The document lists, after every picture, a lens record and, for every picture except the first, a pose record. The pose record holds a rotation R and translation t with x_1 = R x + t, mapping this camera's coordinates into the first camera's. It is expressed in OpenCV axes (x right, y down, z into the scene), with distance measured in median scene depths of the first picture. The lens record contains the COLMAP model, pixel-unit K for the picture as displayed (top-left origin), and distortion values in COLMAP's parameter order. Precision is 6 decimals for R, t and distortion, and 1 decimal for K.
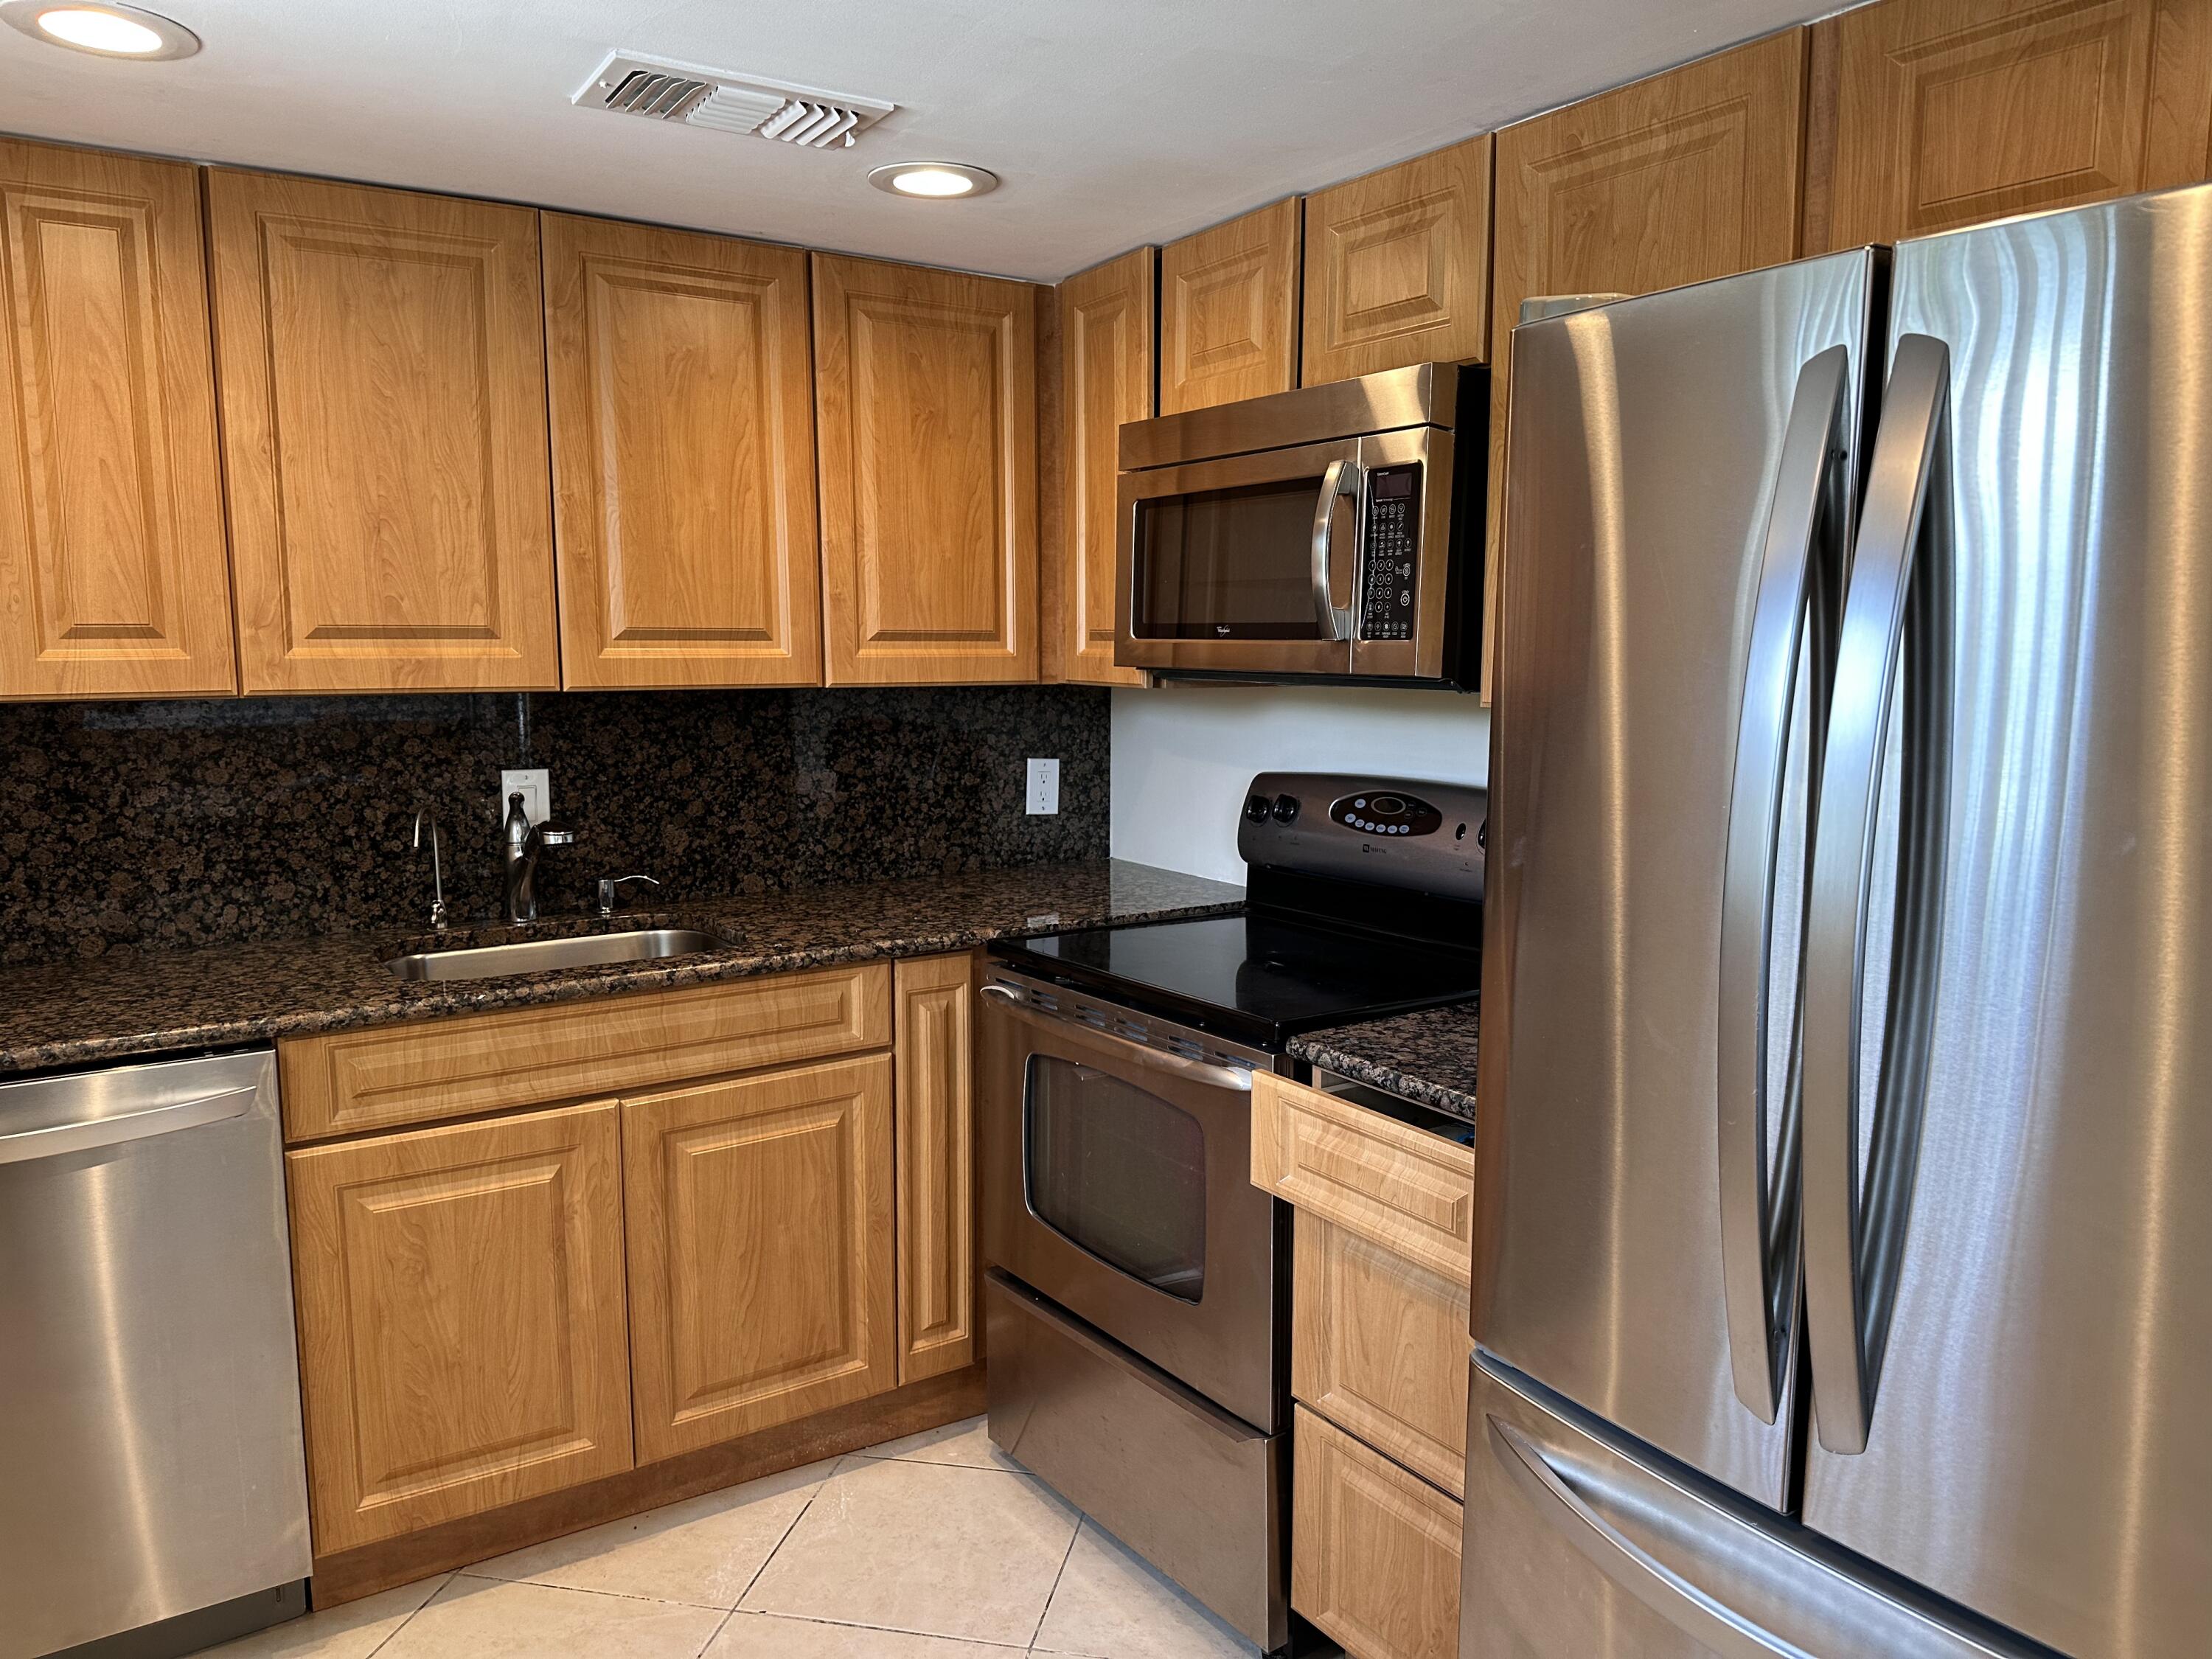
lens RADIAL K [[1545.2, 0, 1114.4], [0, 1545.2, 845.6], [0, 0, 1]] dist [0.044691, -0.058495]
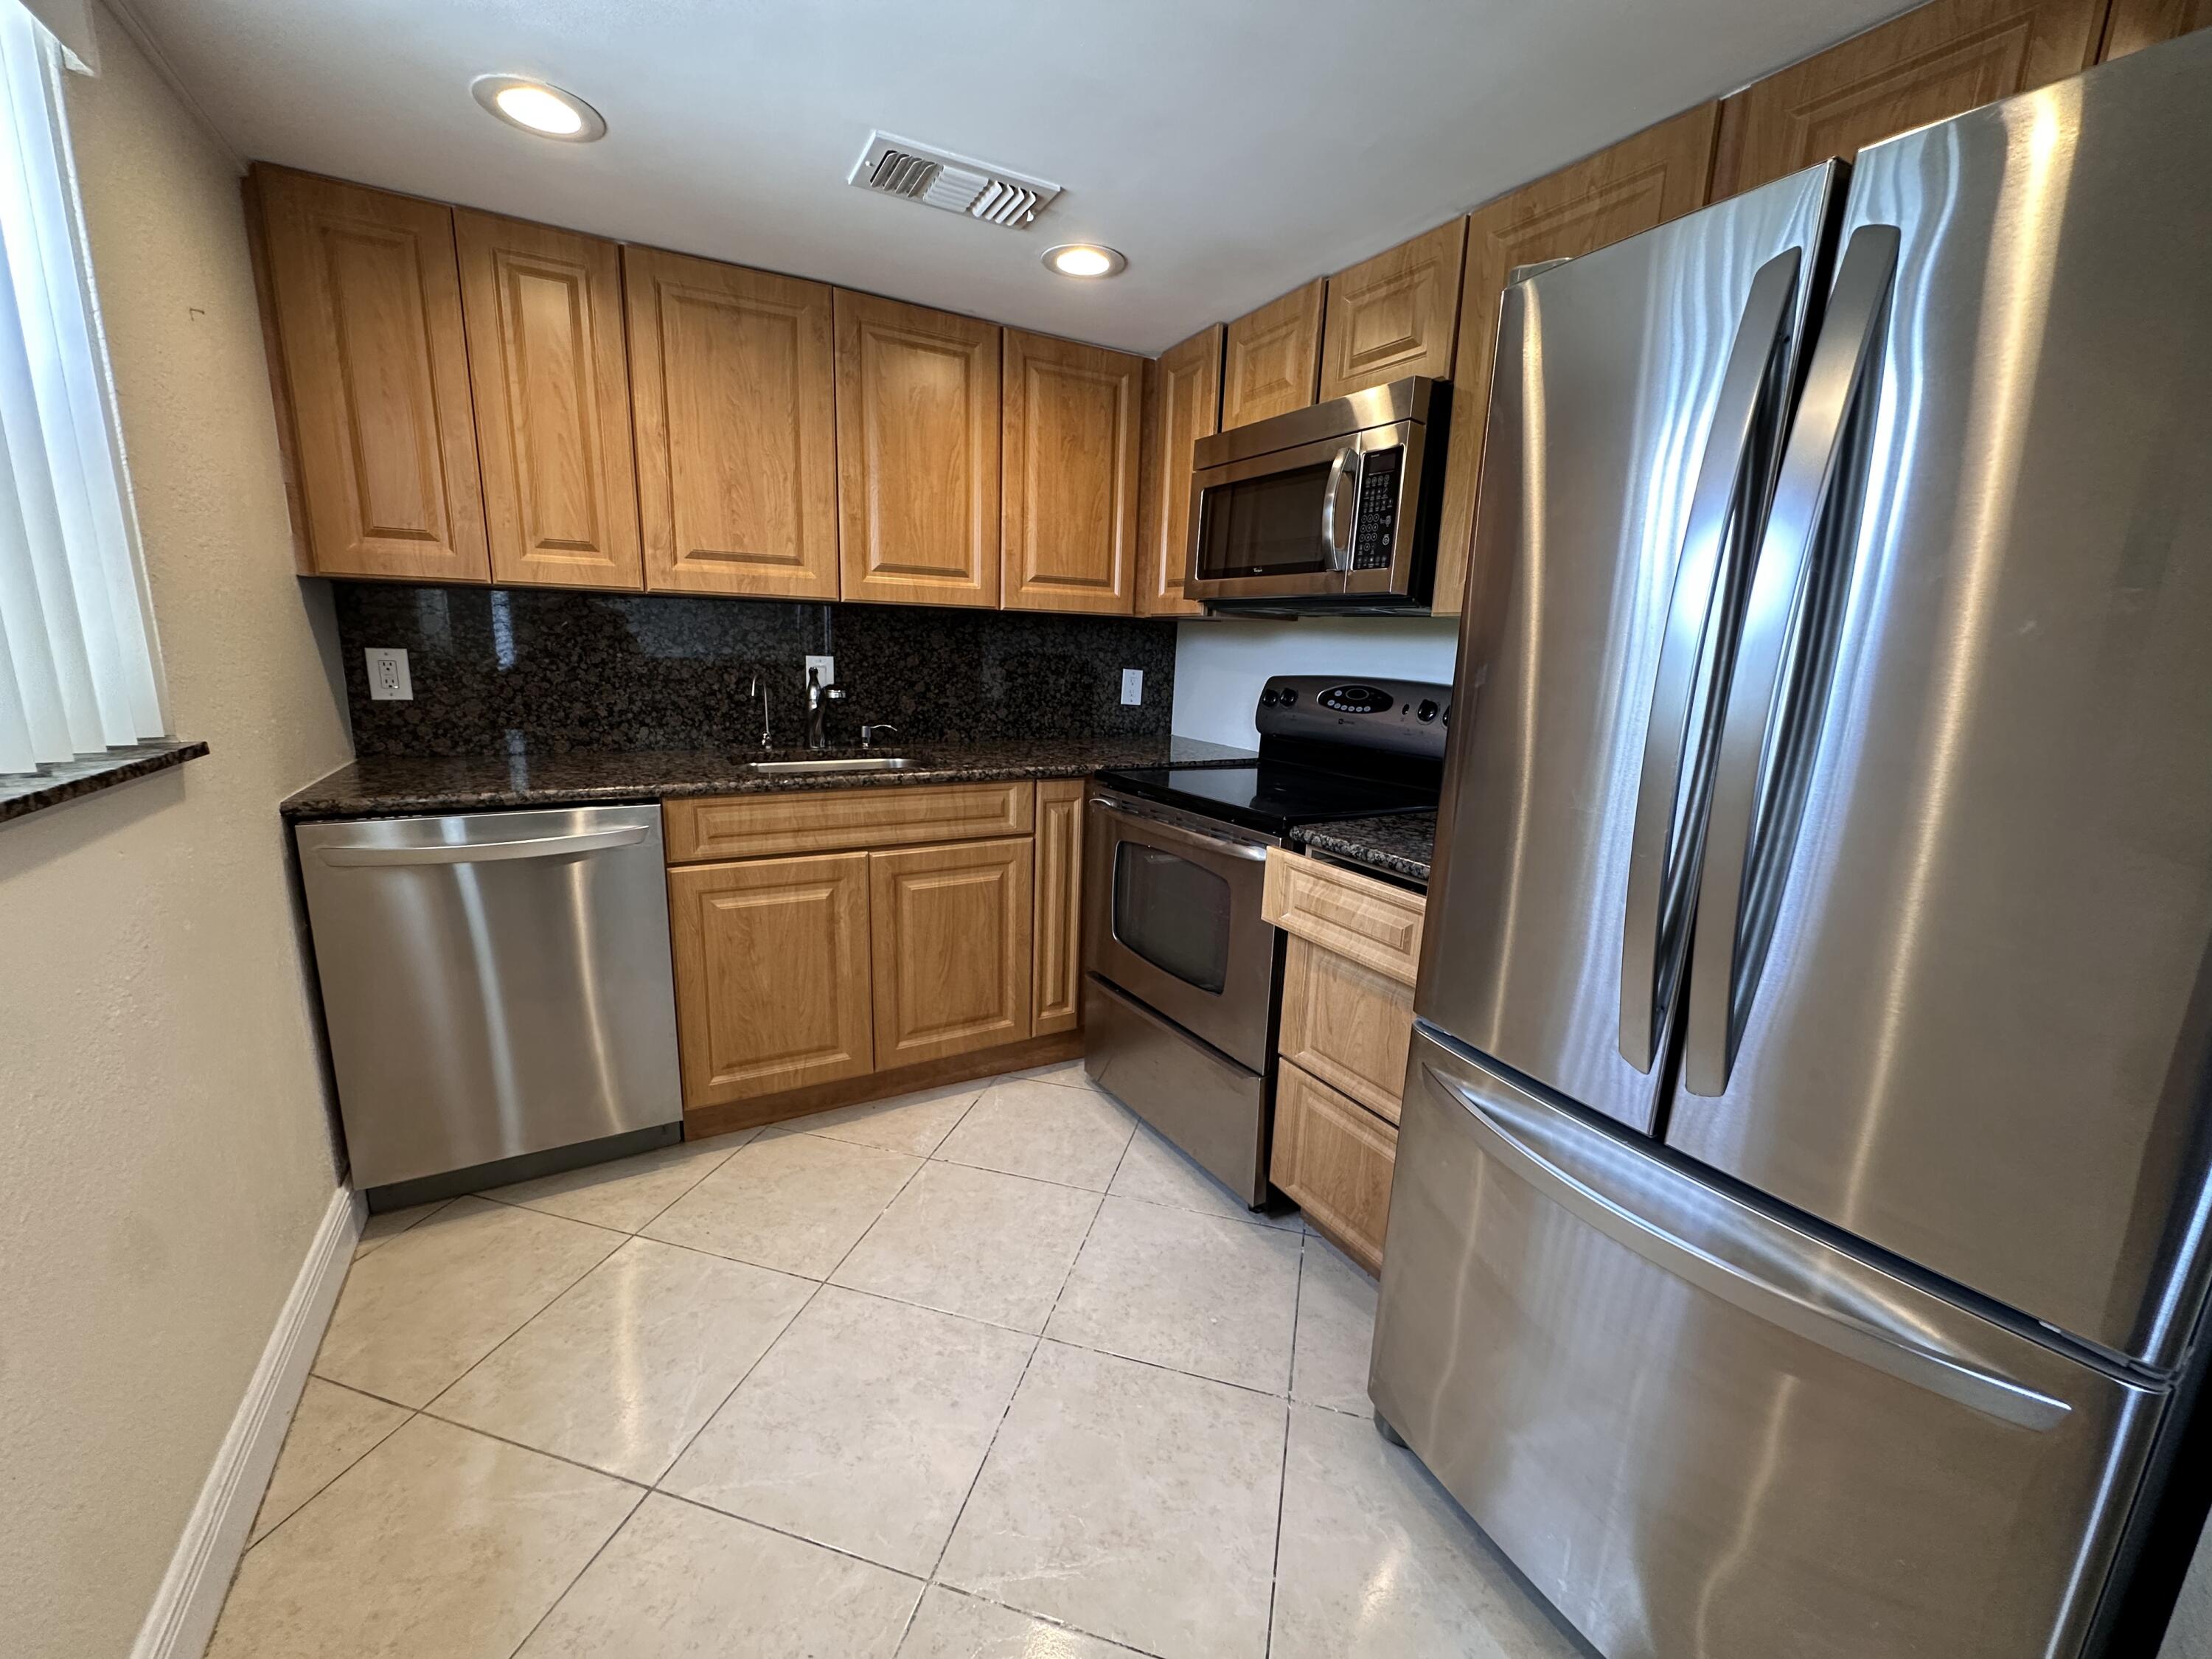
lens RADIAL K [[882.1, 0, 1105.3], [0, 882.1, 828.8], [0, 0, 1]] dist [-0.005129, 0.001333]
pose [[0.996882, 0.047822, -0.062762, -0.014323], [-0.042848, 0.996006, 0.078331, 0.058675], [0.066257, -0.075398, 0.994950, 0.102401]]
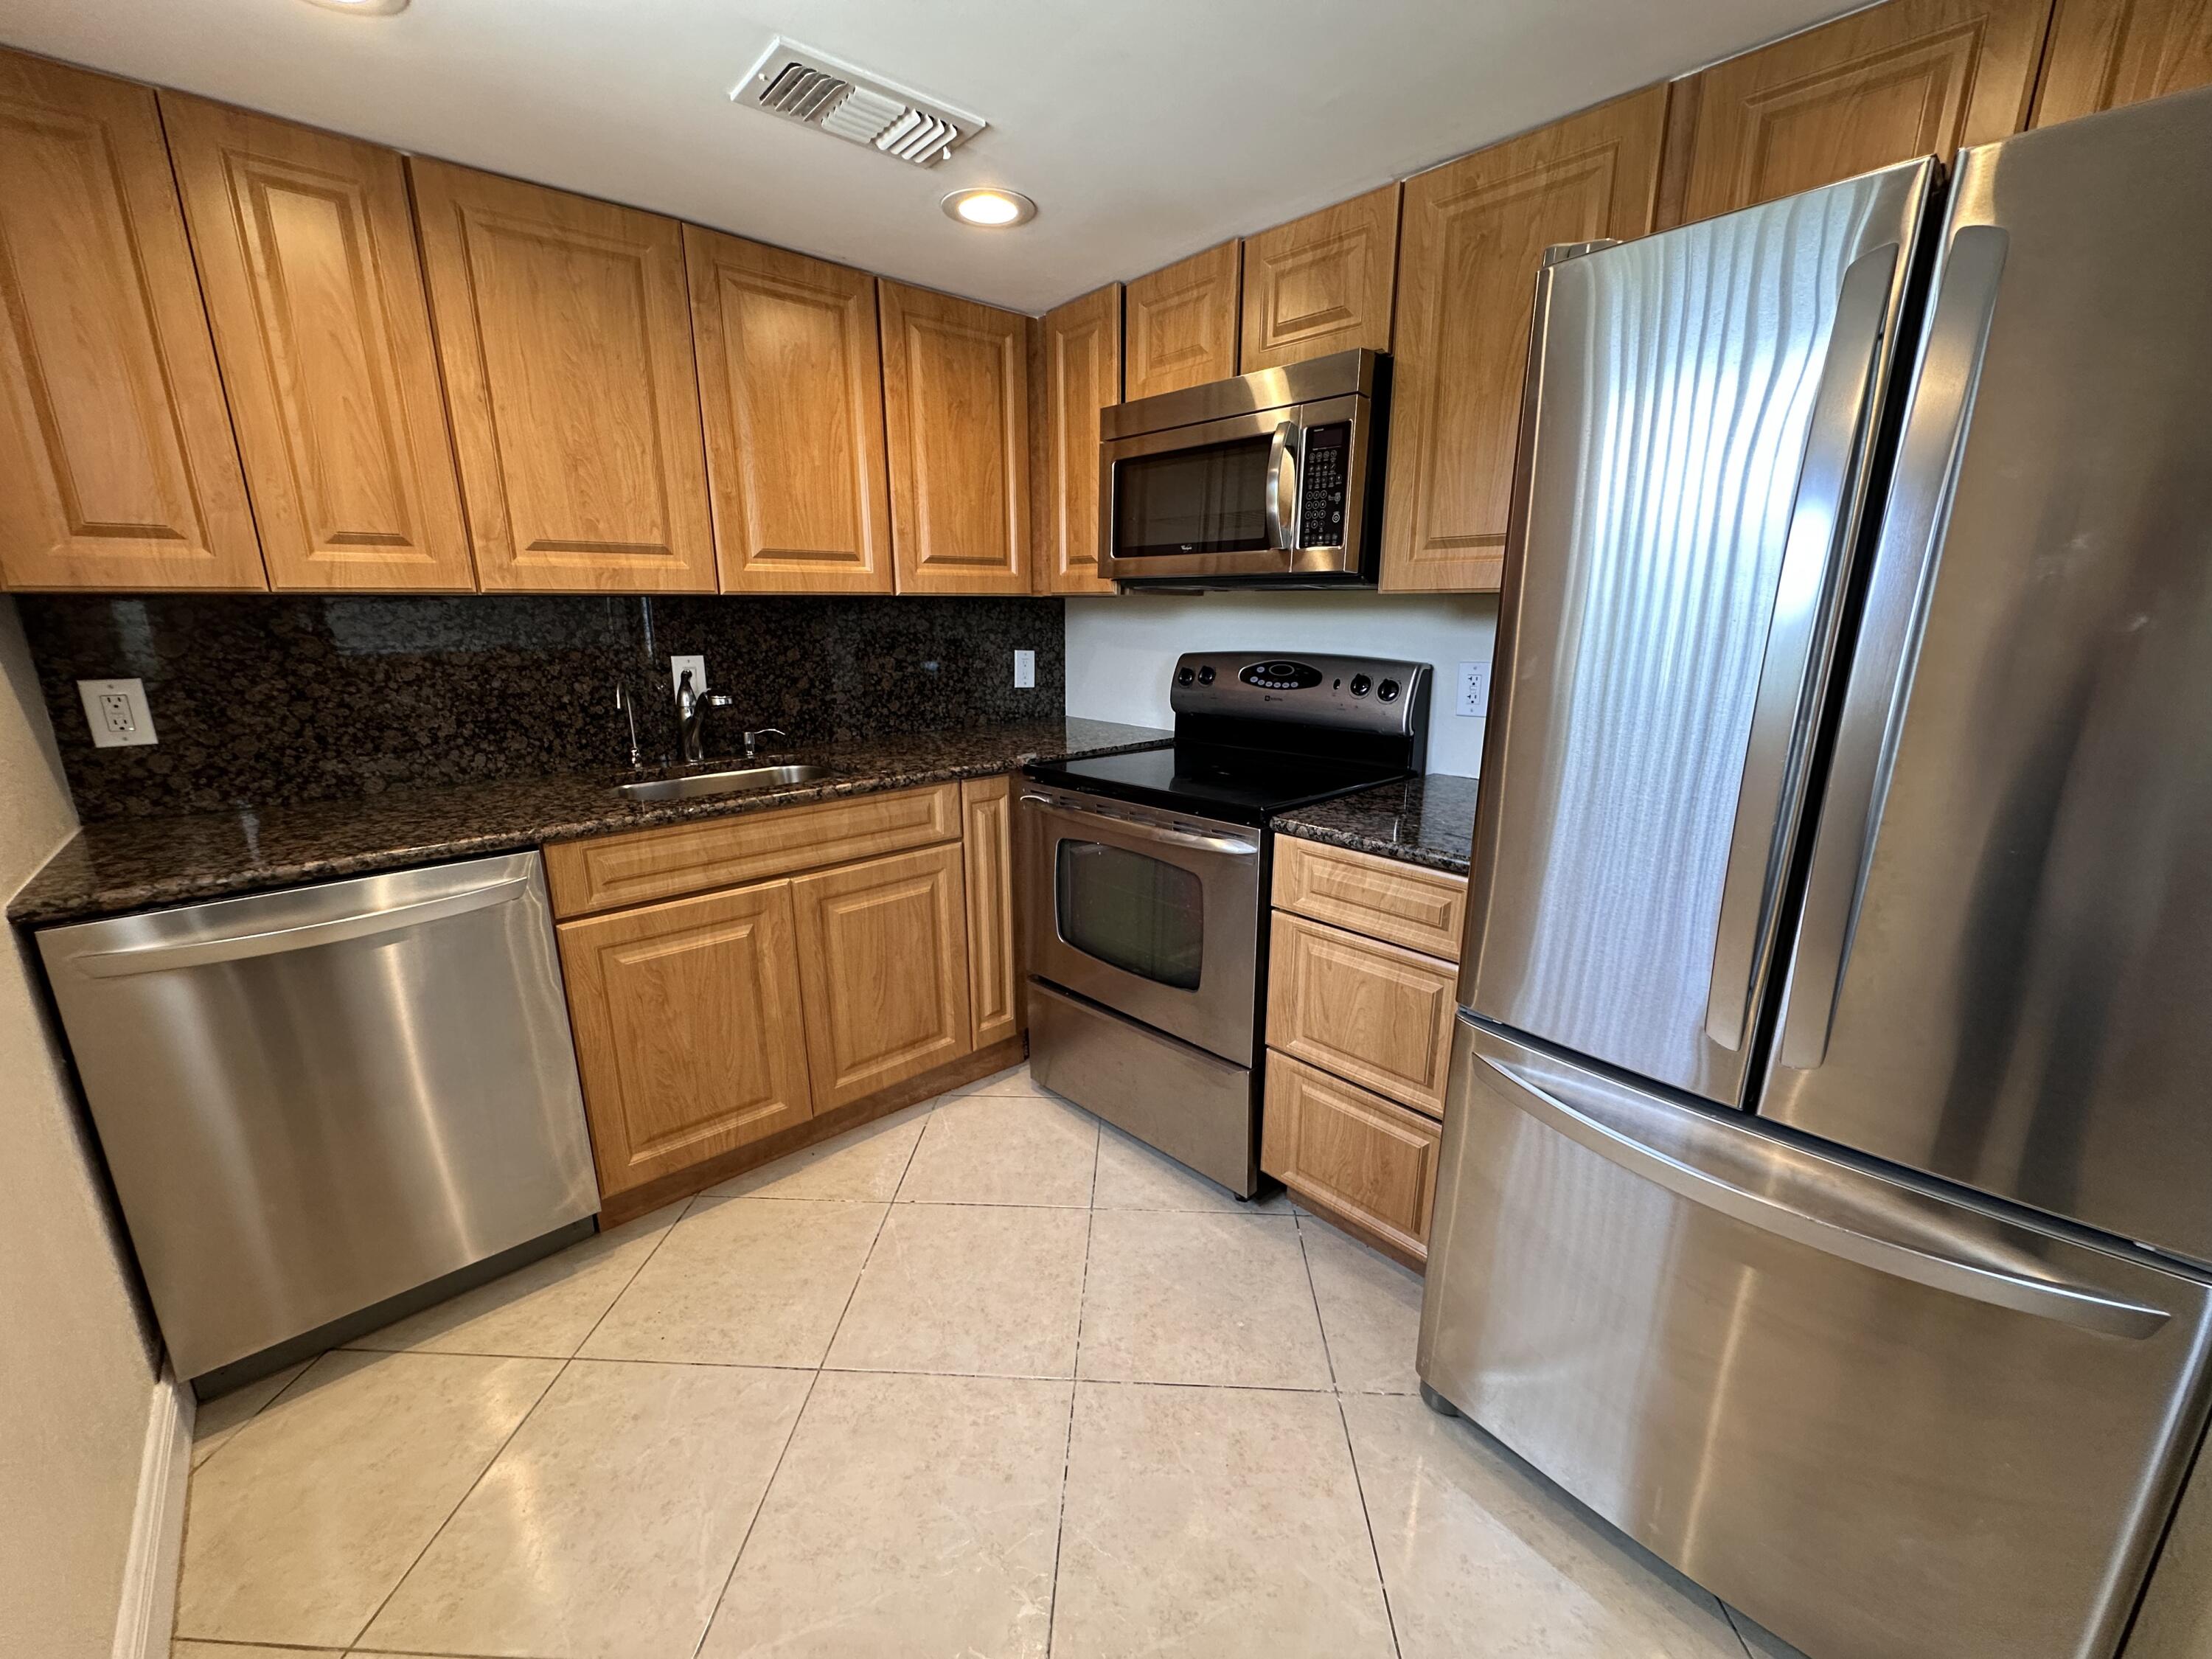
lens RADIAL K [[882.1, 0, 1111.2], [0, 882.1, 829.9], [0, 0, 1]] dist [-0.005129, 0.001333]
pose [[0.988872, -0.039248, 0.143496, -0.143743], [0.022209, 0.992709, 0.118470, 0.028980], [-0.147100, -0.113965, 0.982534, 0.158845]]
